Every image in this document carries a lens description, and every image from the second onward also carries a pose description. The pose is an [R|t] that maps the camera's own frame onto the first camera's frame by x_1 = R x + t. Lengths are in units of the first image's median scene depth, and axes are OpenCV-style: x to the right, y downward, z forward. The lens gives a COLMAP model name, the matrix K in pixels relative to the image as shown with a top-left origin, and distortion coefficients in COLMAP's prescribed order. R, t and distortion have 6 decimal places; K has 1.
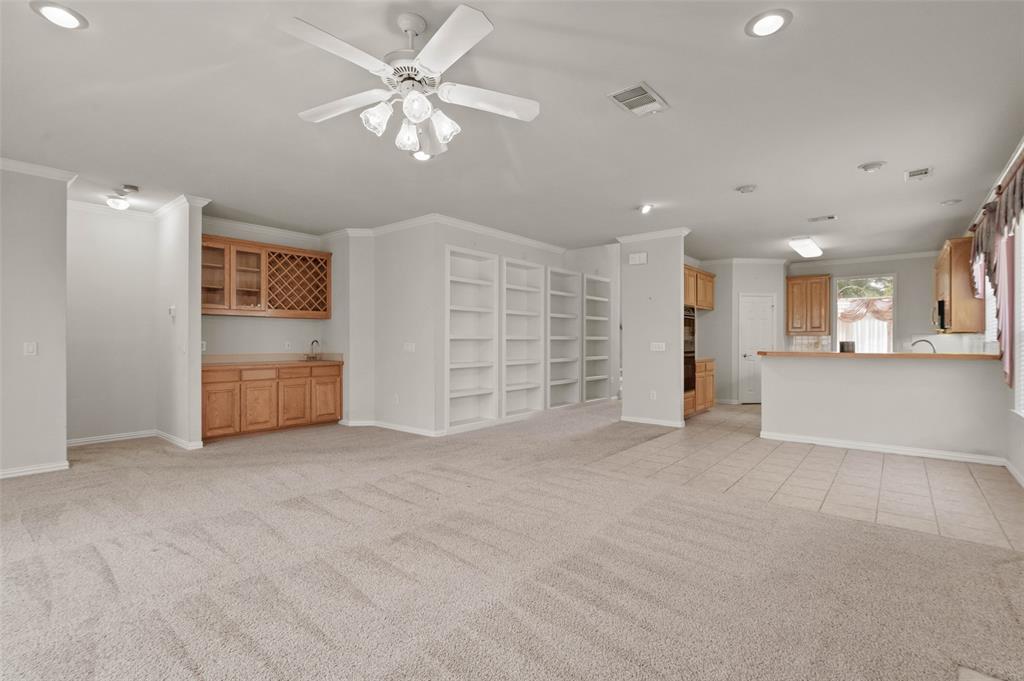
lens RADIAL K [[468.6, 0, 509.4], [0, 468.6, 340.8], [0, 0, 1]] dist [-0.010955, -0.001522]
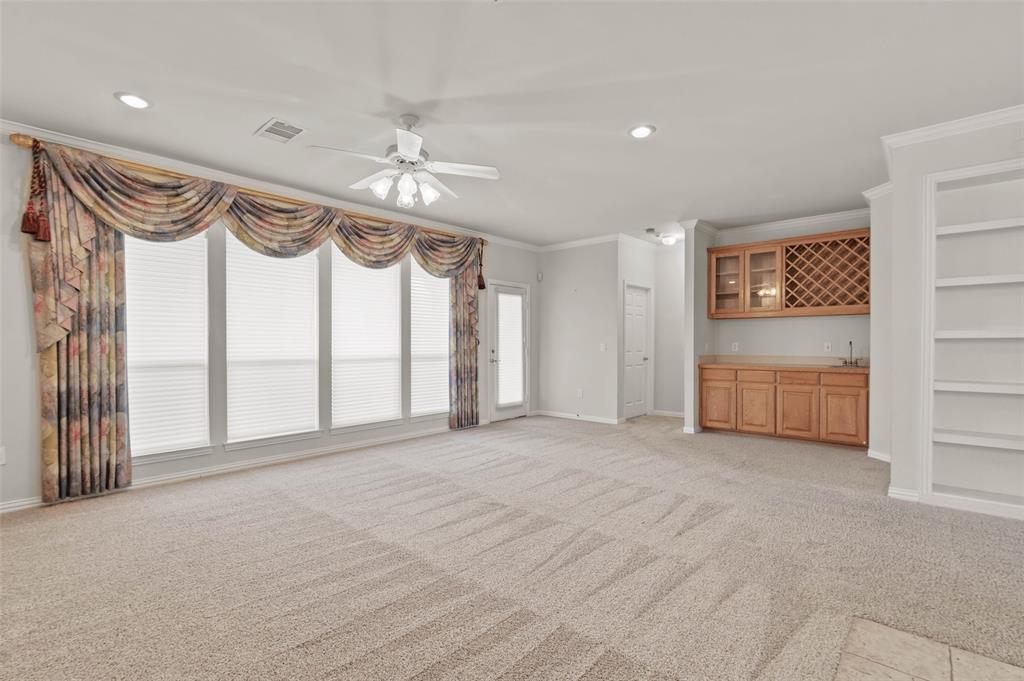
lens RADIAL K [[468.6, 0, 517.2], [0, 468.6, 347.4], [0, 0, 1]] dist [-0.010955, -0.001522]
pose [[-0.025619, 0.009281, -0.999629, 0.579220], [0.001585, 0.999956, 0.009243, 0.001308], [0.999671, -0.001348, -0.025633, 0.646503]]
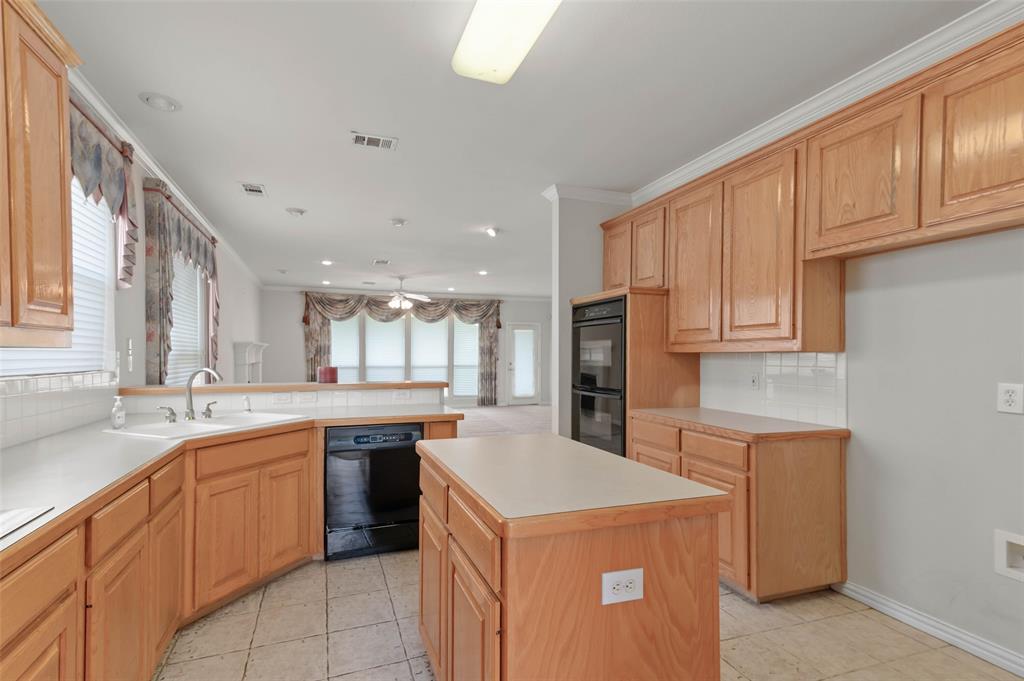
lens RADIAL K [[468.6, 0, 503.4], [0, 468.6, 361.3], [0, 0, 1]] dist [-0.010955, -0.001522]
pose [[-0.477474, 0.010091, -0.878588, 1.357979], [-0.004833, 0.999889, 0.014111, -0.022123], [0.878632, 0.010984, -0.477372, 1.728476]]
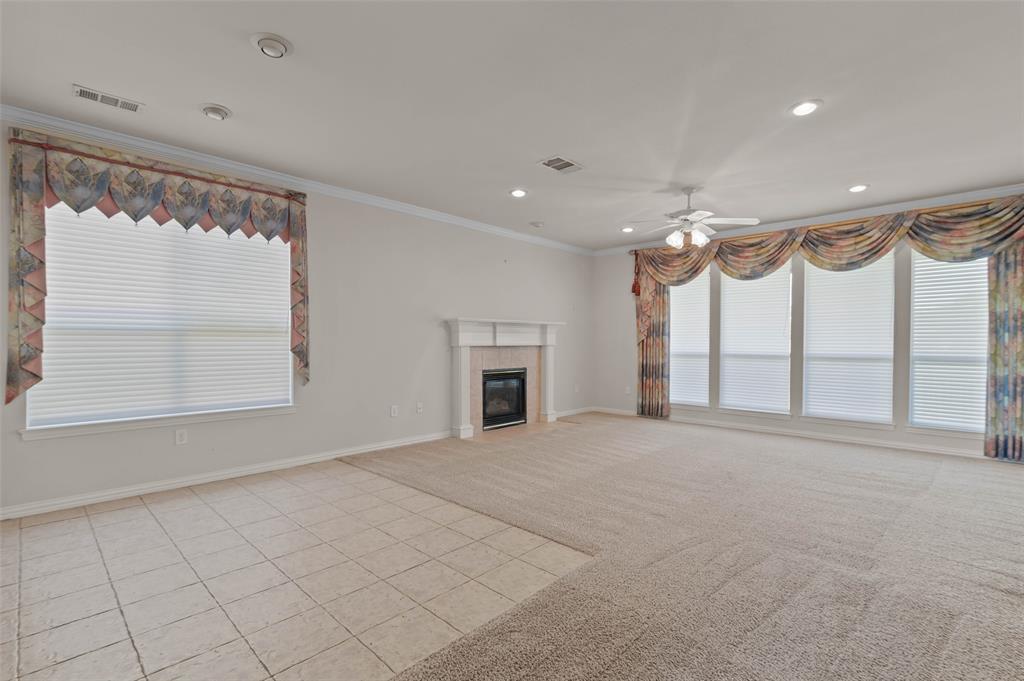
lens RADIAL K [[468.6, 0, 520.4], [0, 468.6, 342.9], [0, 0, 1]] dist [-0.010955, -0.001522]
pose [[-0.998777, -0.003156, 0.049351, 0.206603], [-0.003008, 0.999991, 0.003071, 0.000259], [-0.049360, 0.002919, -0.998777, 1.489640]]
